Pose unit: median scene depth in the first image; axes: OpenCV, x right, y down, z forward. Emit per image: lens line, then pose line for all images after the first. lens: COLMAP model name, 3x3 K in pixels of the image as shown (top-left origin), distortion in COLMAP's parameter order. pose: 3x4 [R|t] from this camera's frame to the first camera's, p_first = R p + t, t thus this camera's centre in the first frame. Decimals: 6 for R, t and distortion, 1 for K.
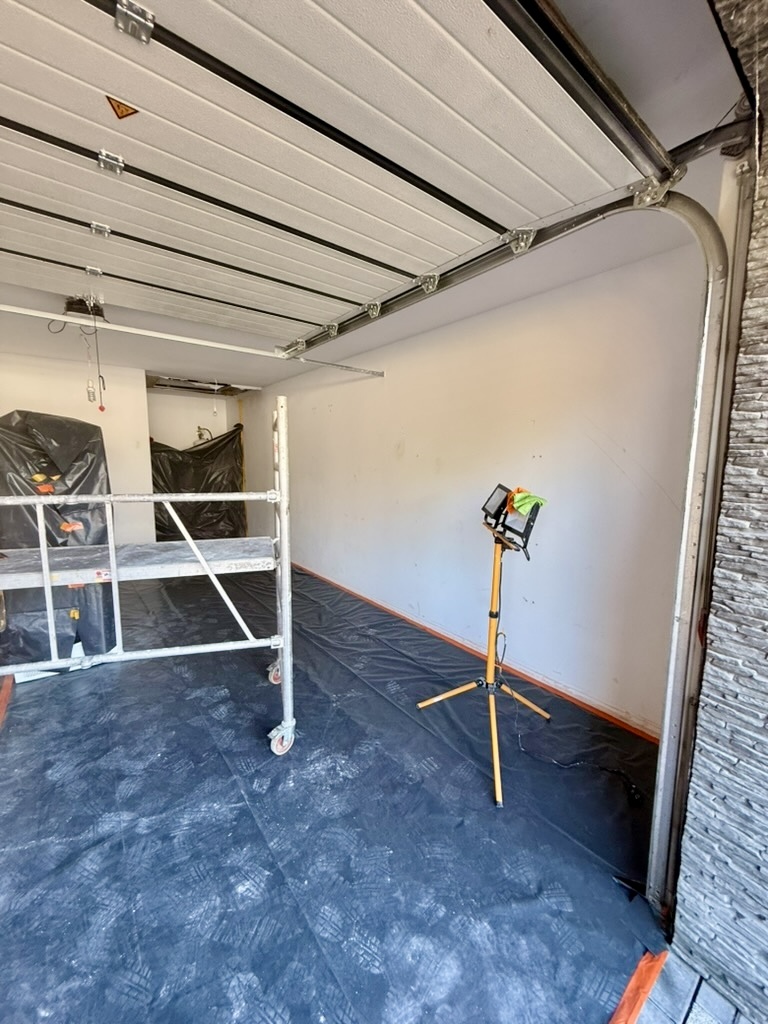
lens RADIAL K [[407.2, 0, 386.5], [0, 407.2, 509.5], [0, 0, 1]] dist [-0.000454, -0.000016]
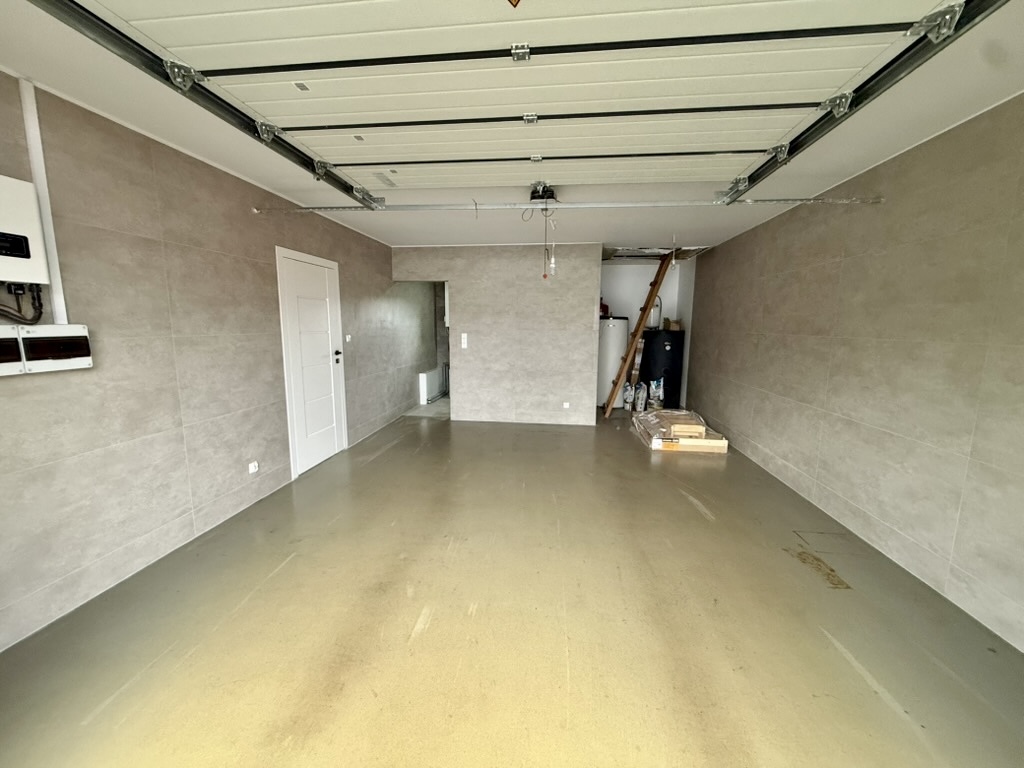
lens RADIAL K [[407.2, 0, 510.3], [0, 407.2, 382.7], [0, 0, 1]] dist [-0.000454, -0.000016]
pose [[0.704062, 0.100606, -0.702976, 0.140671], [-0.094817, 0.994368, 0.047345, 0.023325], [0.703780, 0.033320, 0.709636, 0.118649]]
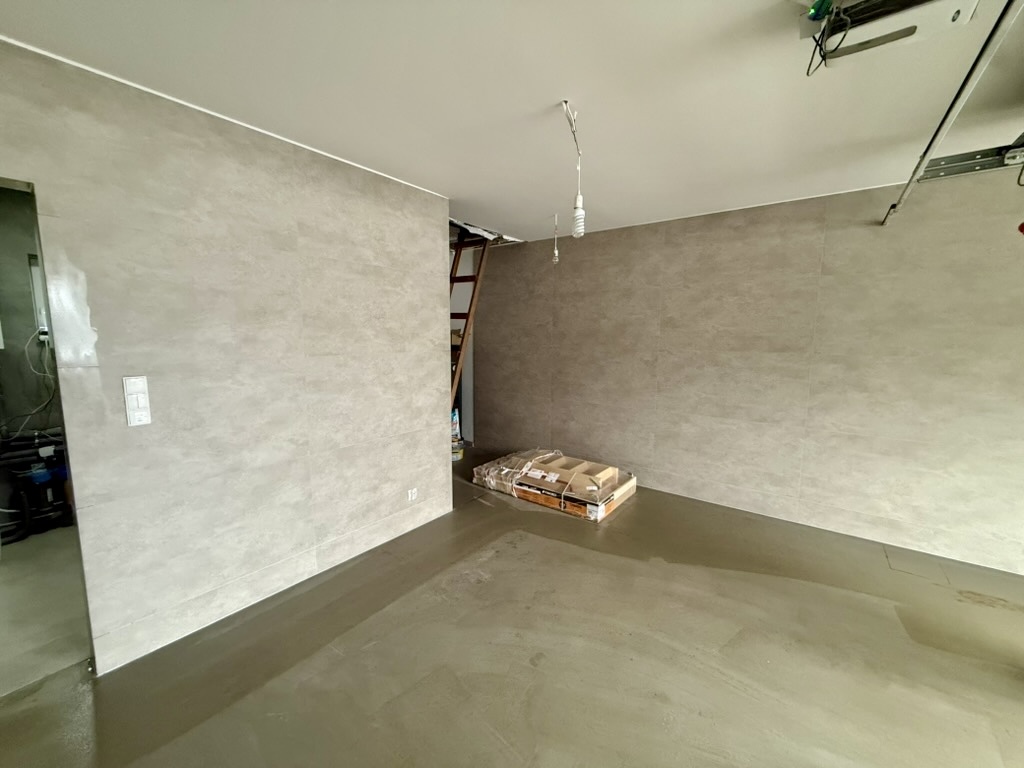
lens RADIAL K [[407.2, 0, 510.2], [0, 407.2, 383.6], [0, 0, 1]] dist [-0.000454, -0.000016]
pose [[0.967444, -0.030756, 0.251209, -1.832666], [0.032215, 0.999480, -0.001696, -0.134139], [-0.251026, 0.009734, 0.967931, 0.982621]]
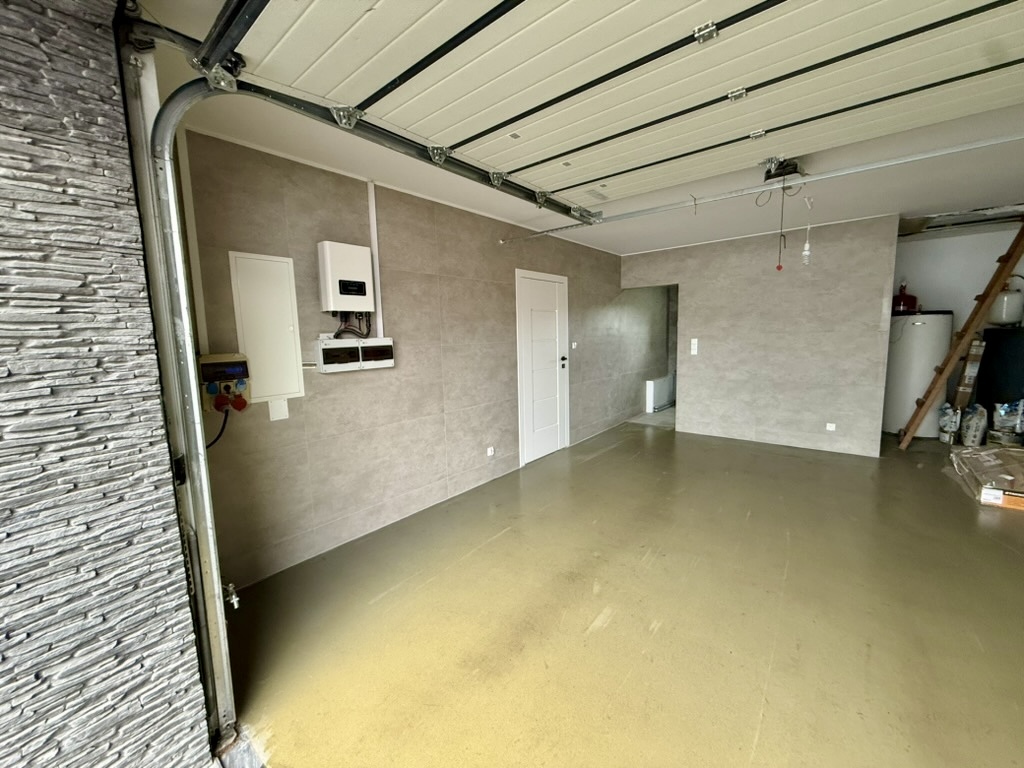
lens RADIAL K [[407.2, 0, 510.0], [0, 407.2, 382.8], [0, 0, 1]] dist [-0.000454, -0.000016]
pose [[0.202859, 0.105955, -0.973459, 0.240335], [-0.100238, 0.991153, 0.086993, 0.018977], [0.974064, 0.079930, 0.211685, 0.218303]]
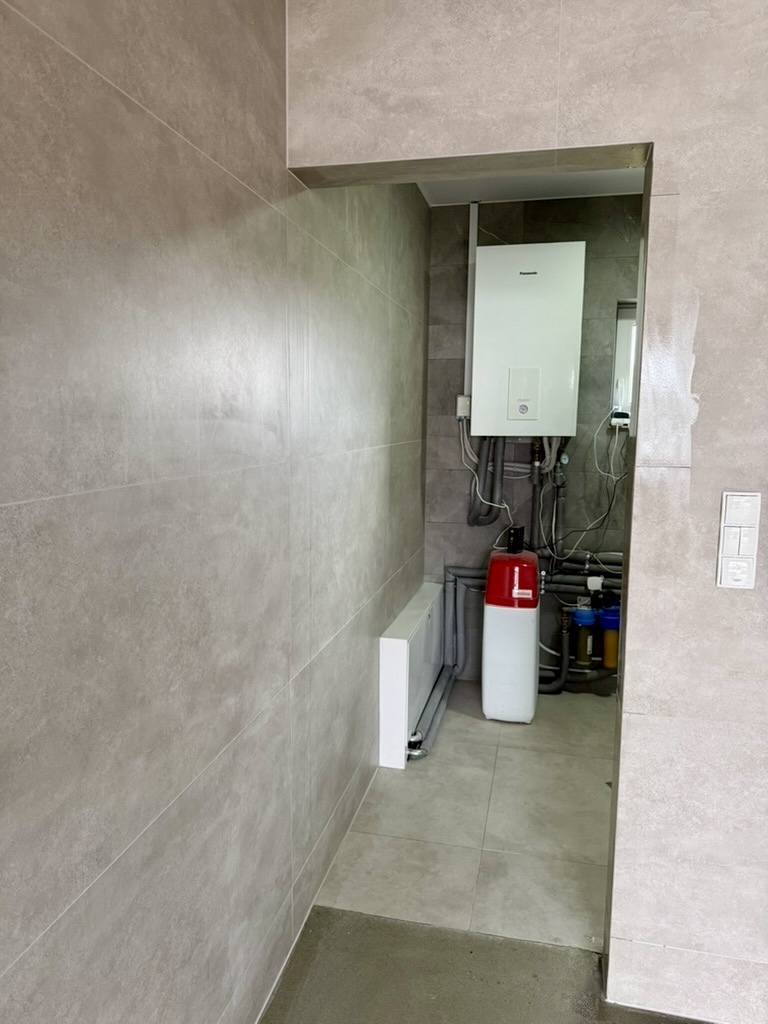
lens RADIAL K [[713.3, 0, 378.0], [0, 713.3, 515.4], [0, 0, 1]] dist [0.088801, -0.110580]
pose [[0.621298, 0.102594, -0.776829, -2.053280], [-0.104291, 0.993398, 0.047786, -0.149465], [0.776603, 0.051327, 0.627896, 1.271773]]
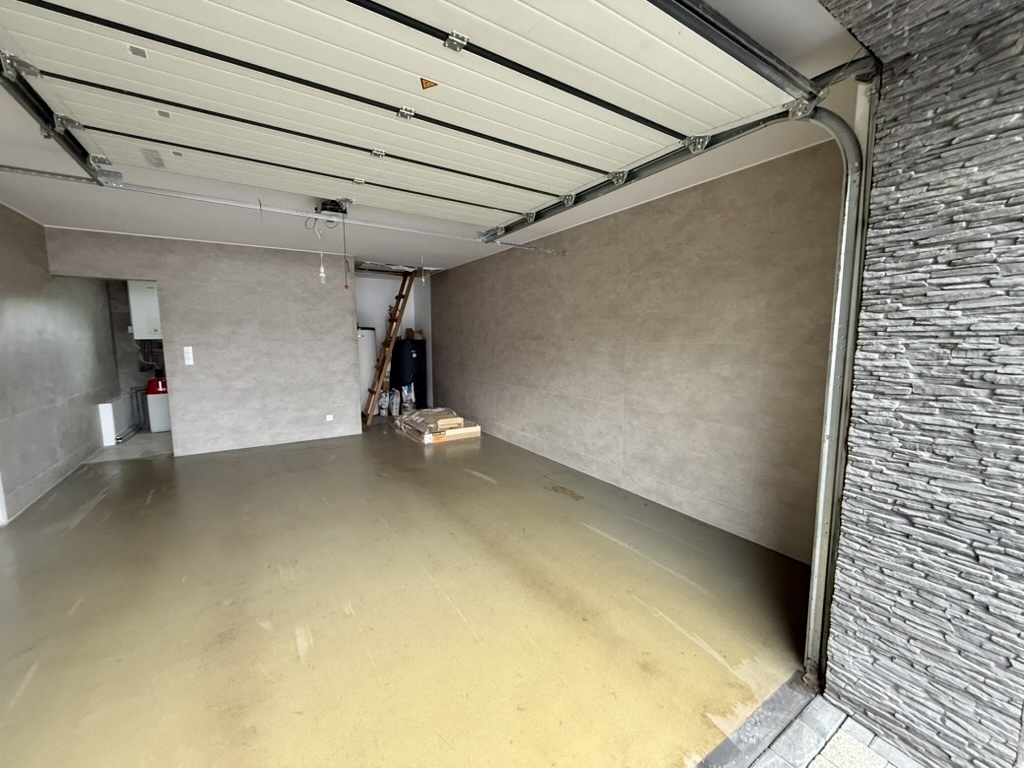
lens RADIAL K [[407.2, 0, 510.3], [0, 407.2, 383.2], [0, 0, 1]] dist [-0.000454, -0.000016]
pose [[0.994869, 0.003438, -0.101116, -0.100110], [-0.004978, 0.999875, -0.014987, 0.087477], [0.101052, 0.015413, 0.994762, -0.257886]]
